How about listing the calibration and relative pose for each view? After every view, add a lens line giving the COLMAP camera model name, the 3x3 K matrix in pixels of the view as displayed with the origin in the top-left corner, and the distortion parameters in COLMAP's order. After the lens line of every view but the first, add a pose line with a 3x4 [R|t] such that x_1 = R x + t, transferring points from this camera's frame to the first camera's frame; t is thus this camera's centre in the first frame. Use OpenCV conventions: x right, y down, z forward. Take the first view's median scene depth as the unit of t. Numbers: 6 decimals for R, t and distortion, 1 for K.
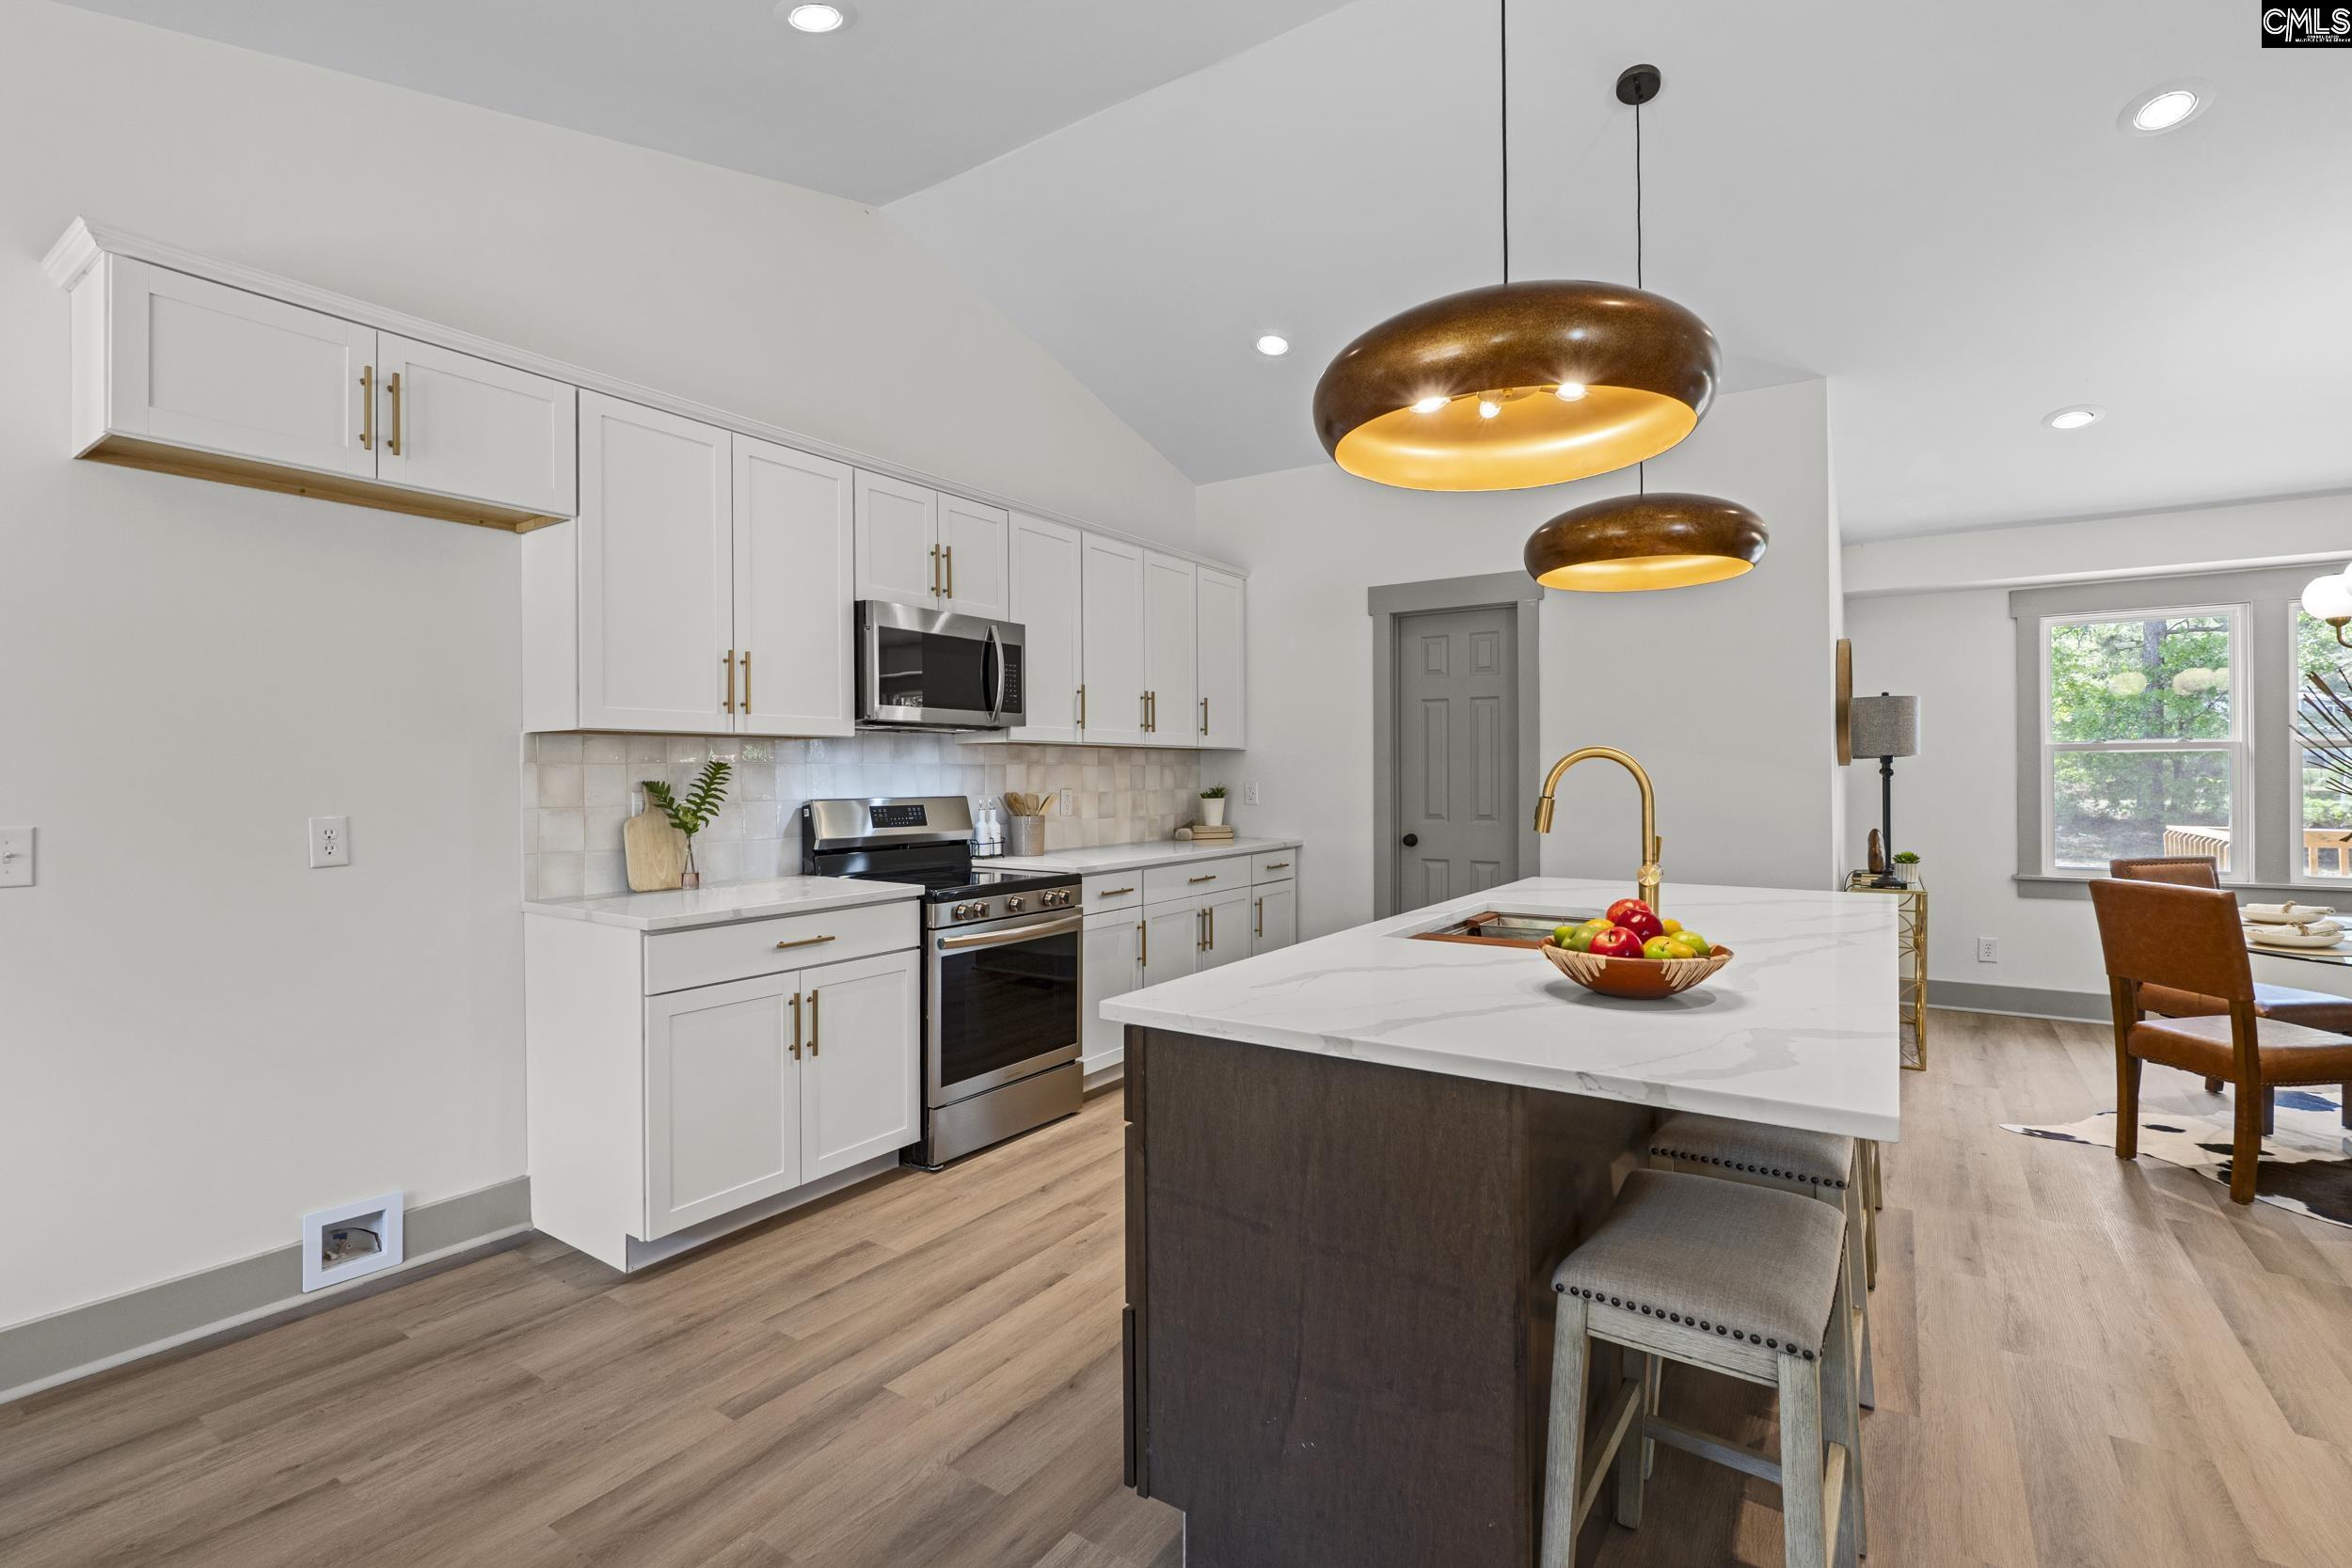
lens RADIAL K [[1077.7, 0, 1166.9], [0, 1077.7, 778.7], [0, 0, 1]] dist [-0.010608, 0.001076]
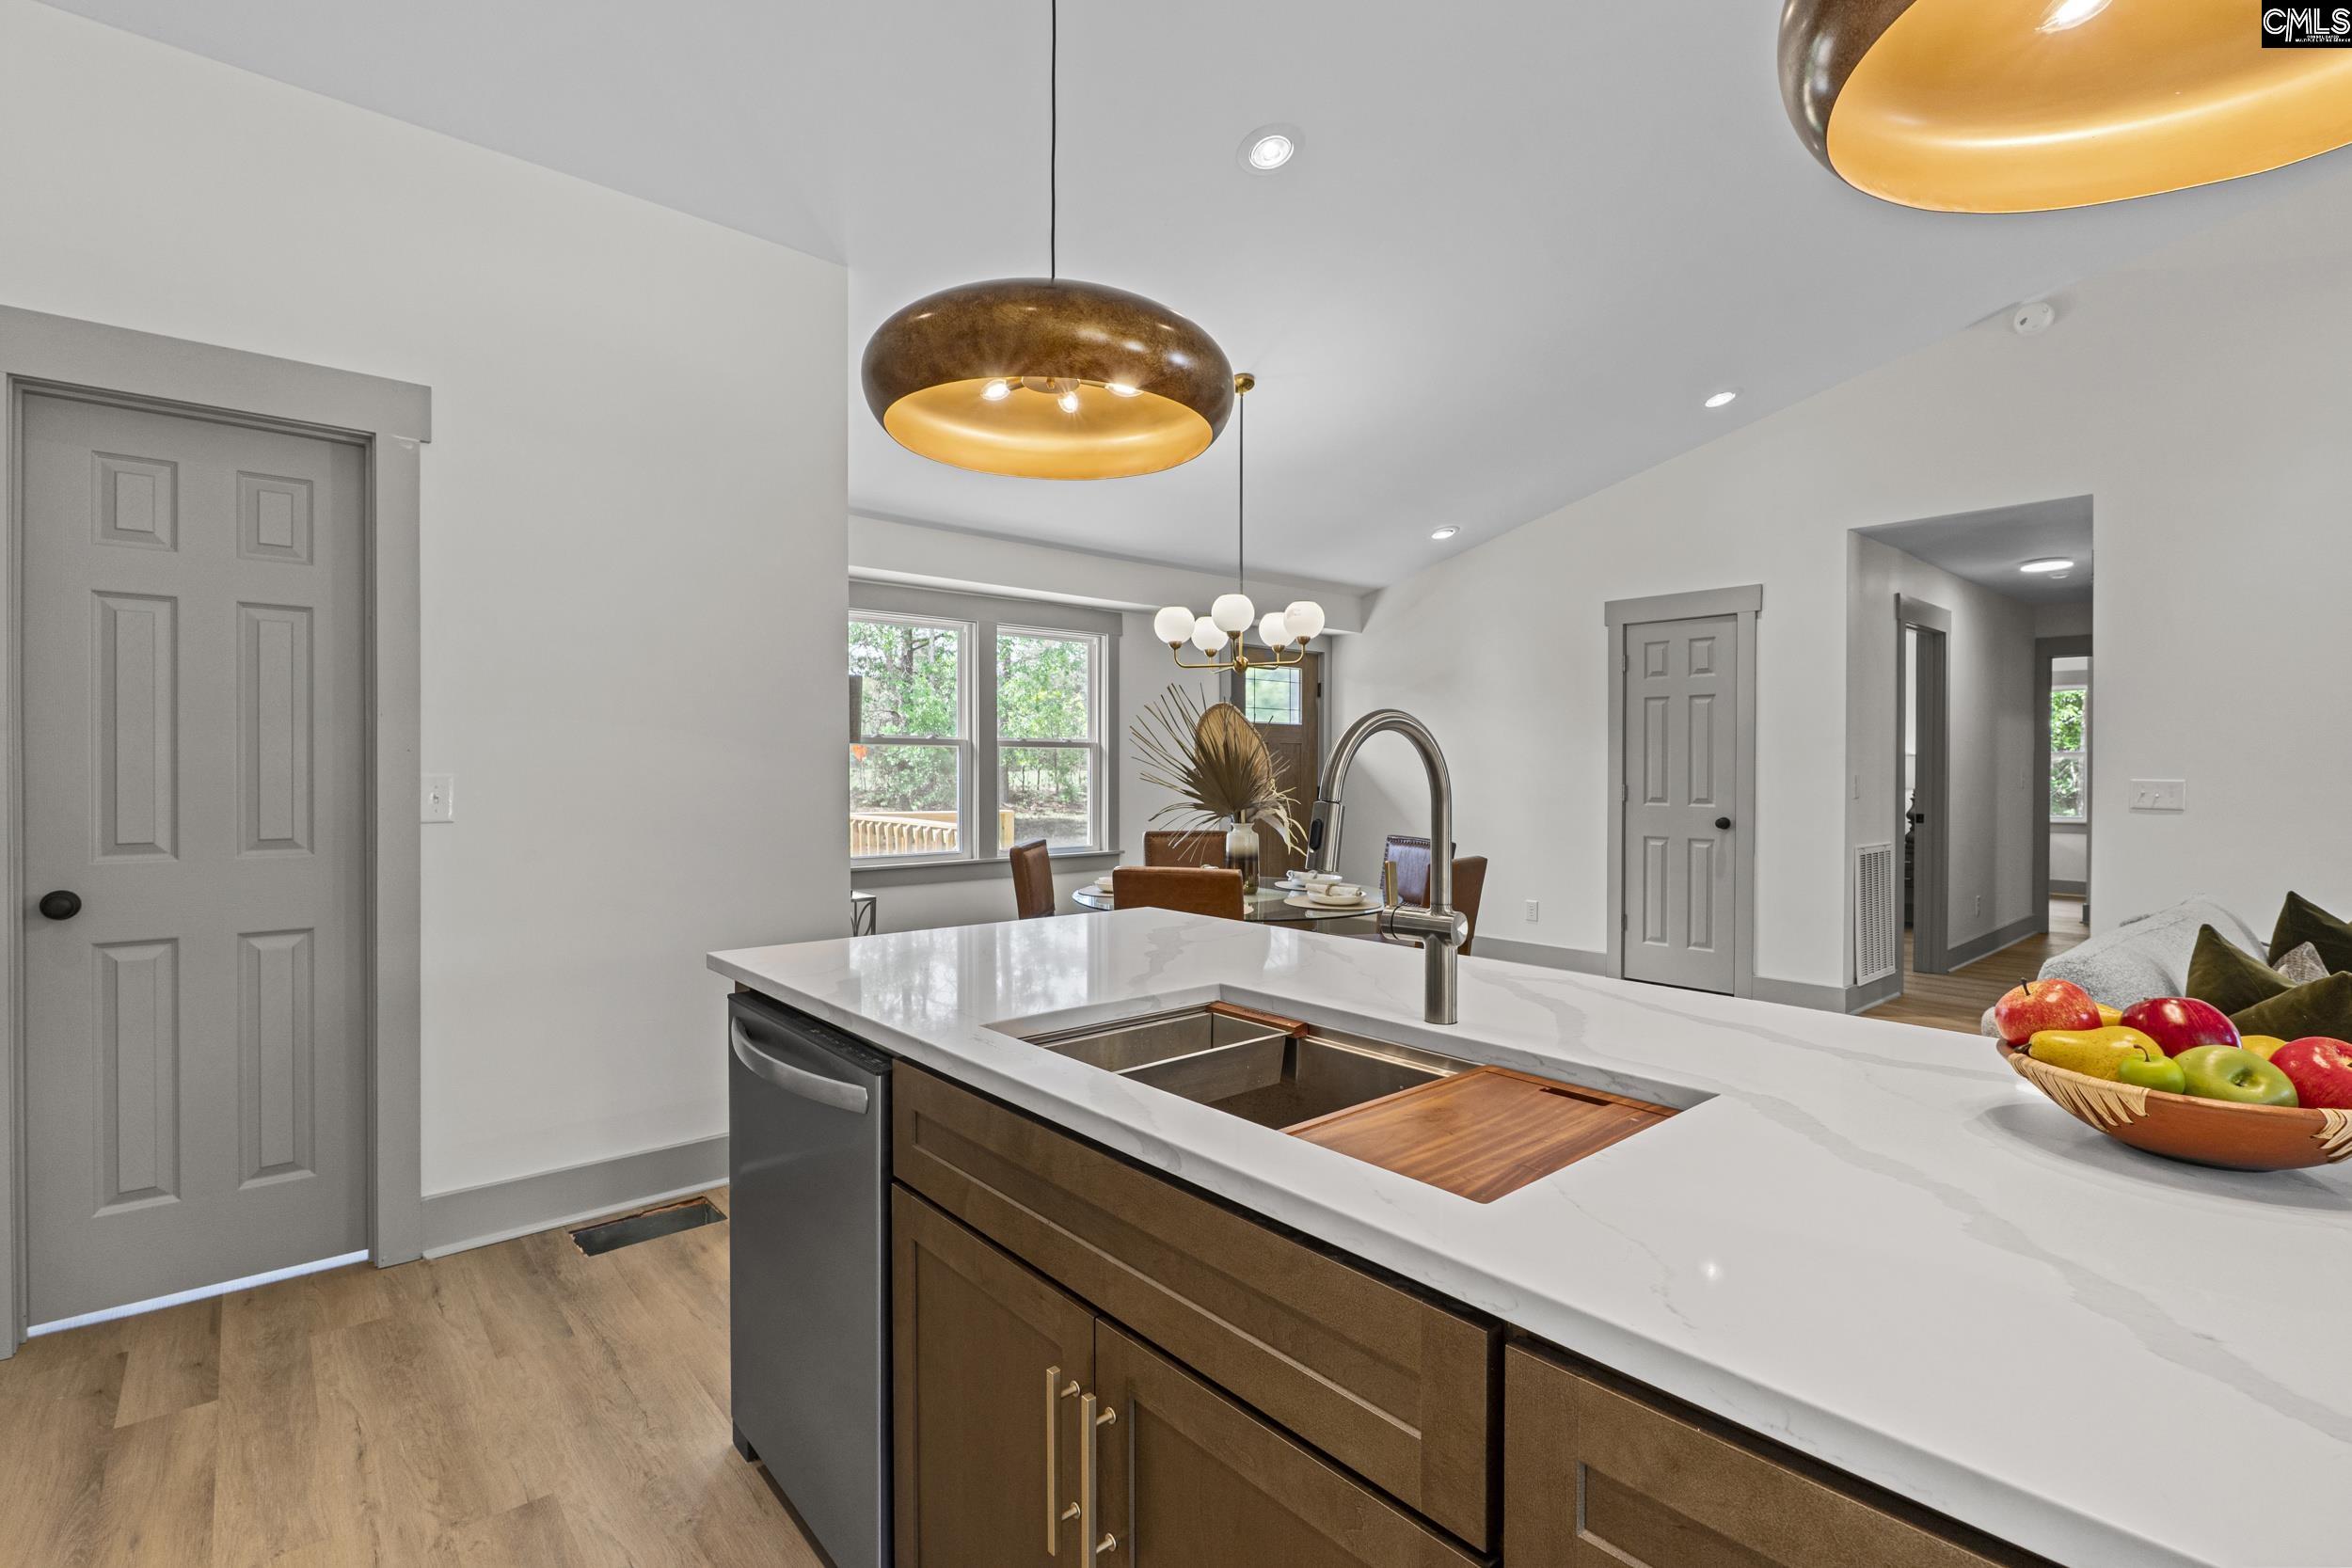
lens RADIAL K [[1077.7, 0, 1173.2], [0, 1077.7, 773.5], [0, 0, 1]] dist [-0.010608, 0.001076]
pose [[0.254748, -0.002460, 0.967004, -0.103538], [-0.004889, 0.999981, 0.003832, -0.001360], [-0.966995, -0.005704, 0.254731, 0.581451]]
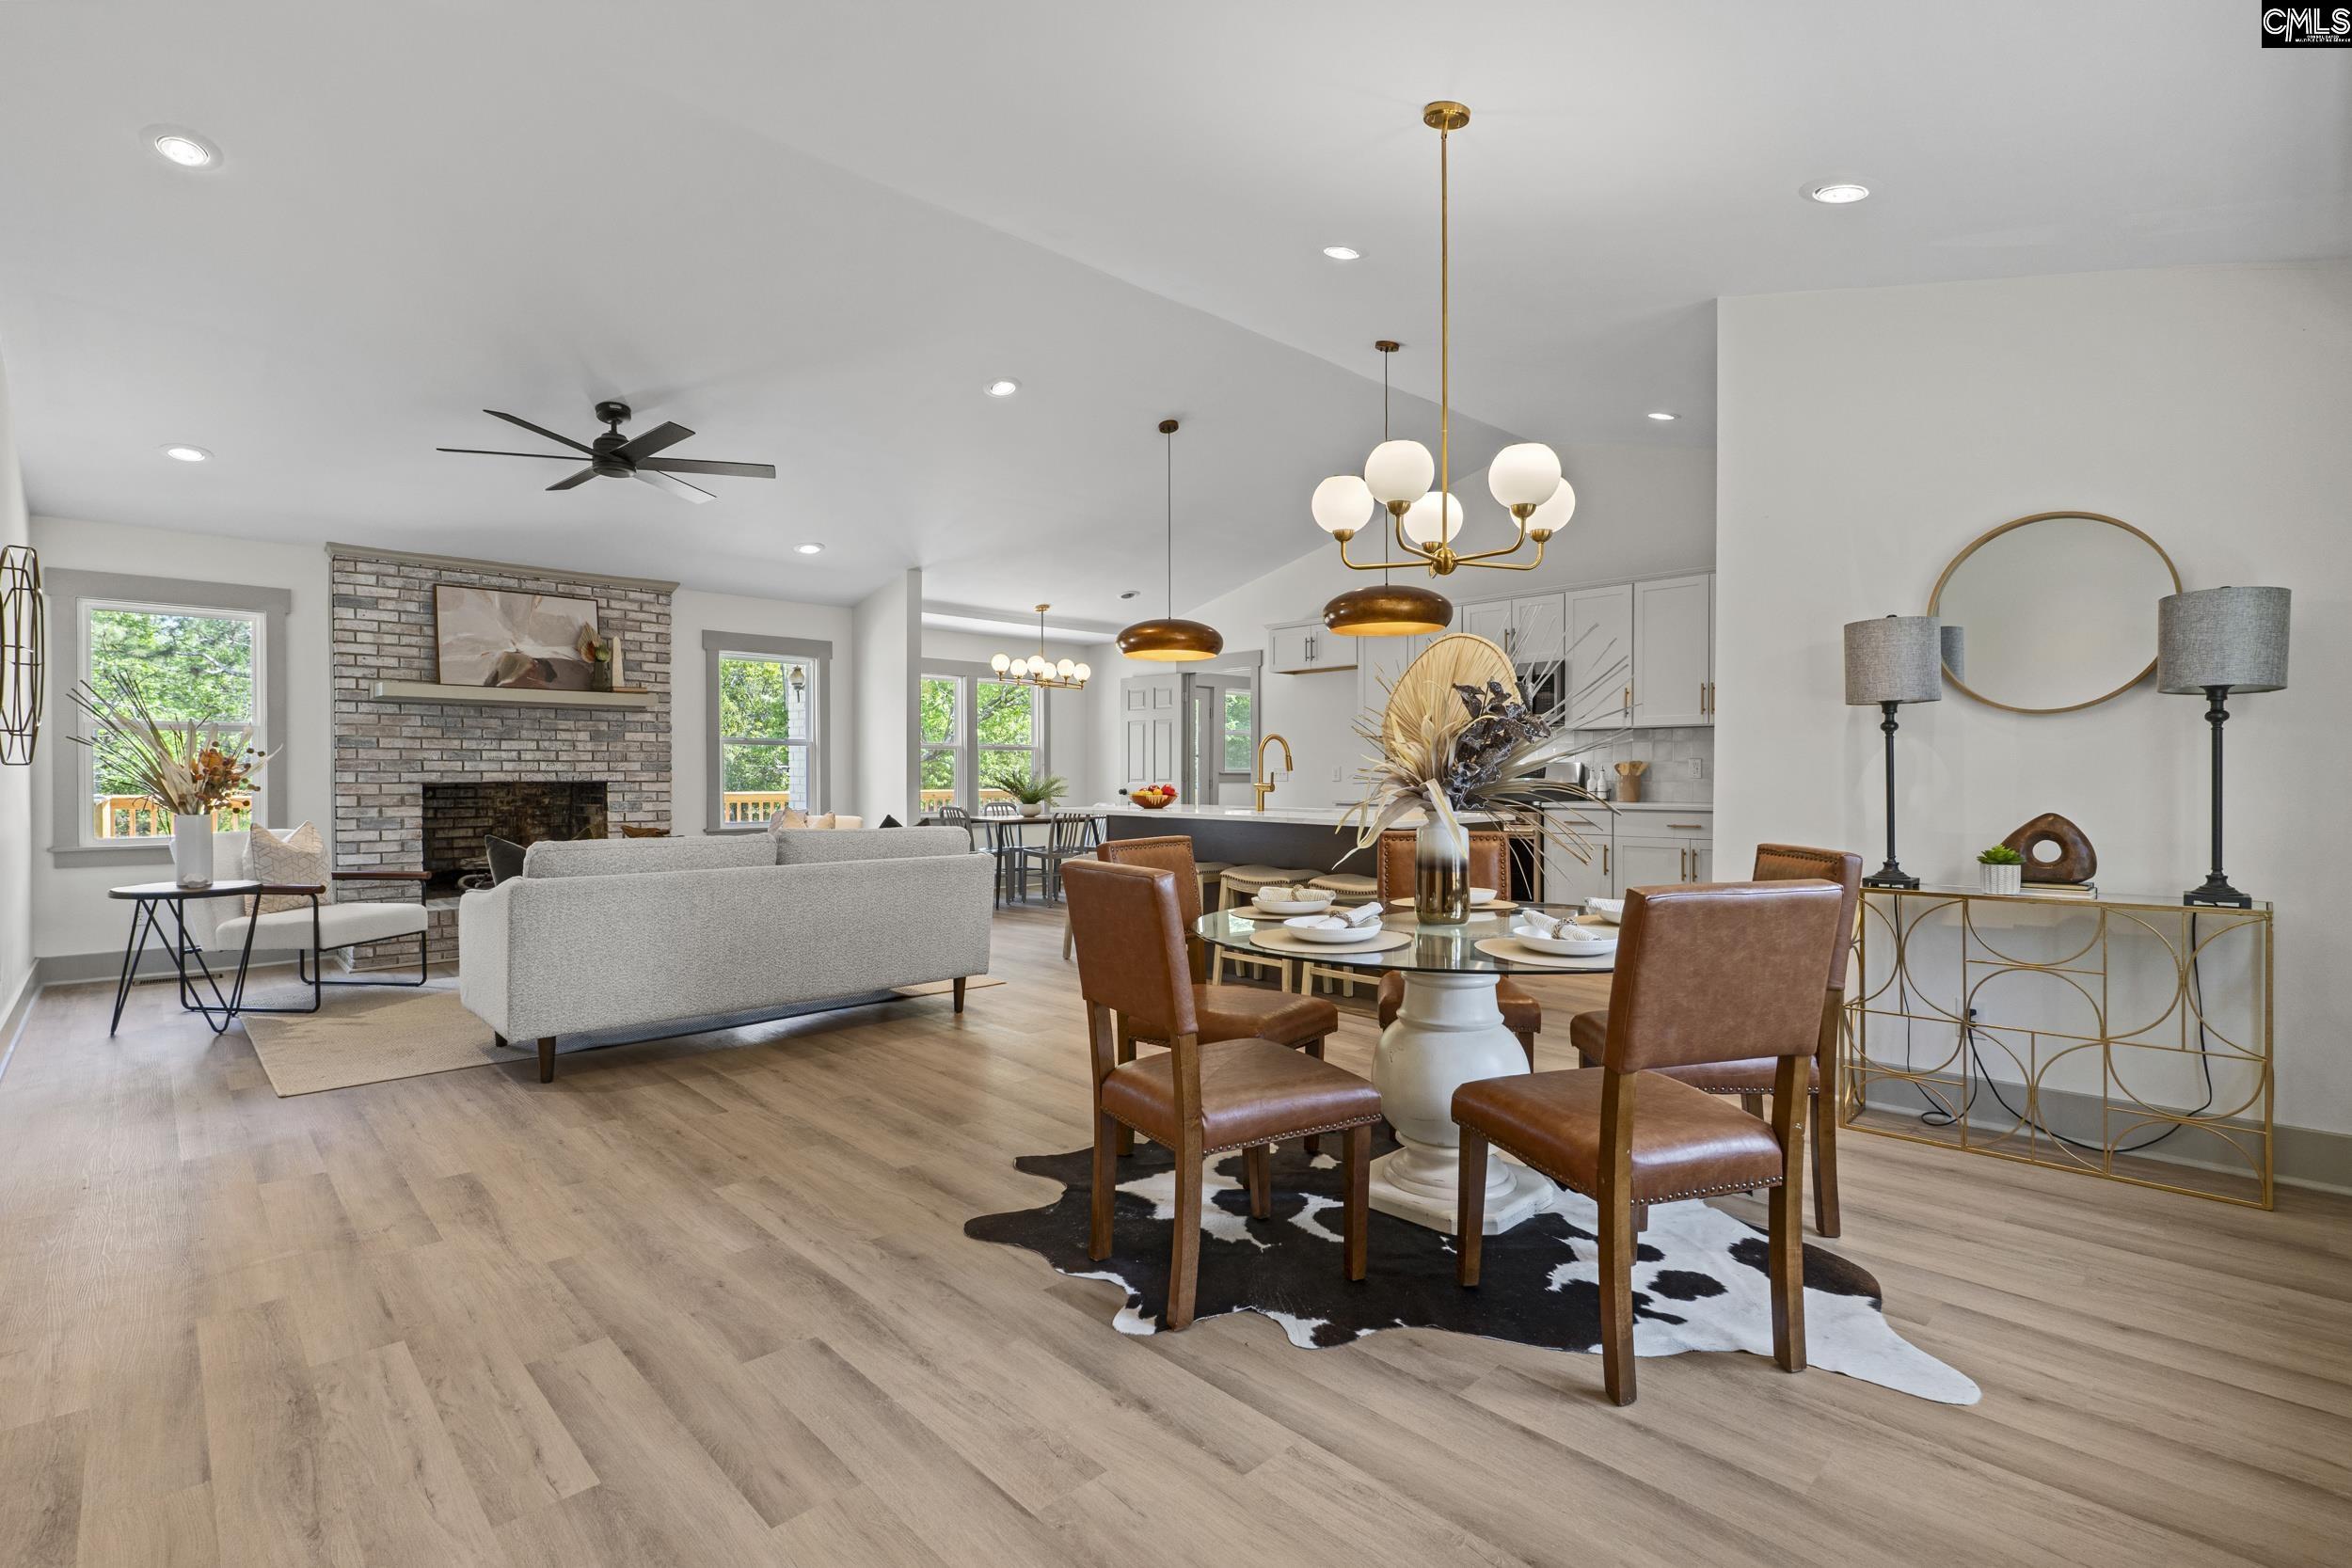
lens RADIAL K [[1077.7, 0, 1170.0], [0, 1077.7, 786.0], [0, 0, 1]] dist [-0.010608, 0.001076]
pose [[-0.208104, 0.016978, -0.977959, 1.671611], [0.000159, 0.999850, 0.017324, 0.025121], [0.978107, 0.003450, -0.208075, 0.764633]]
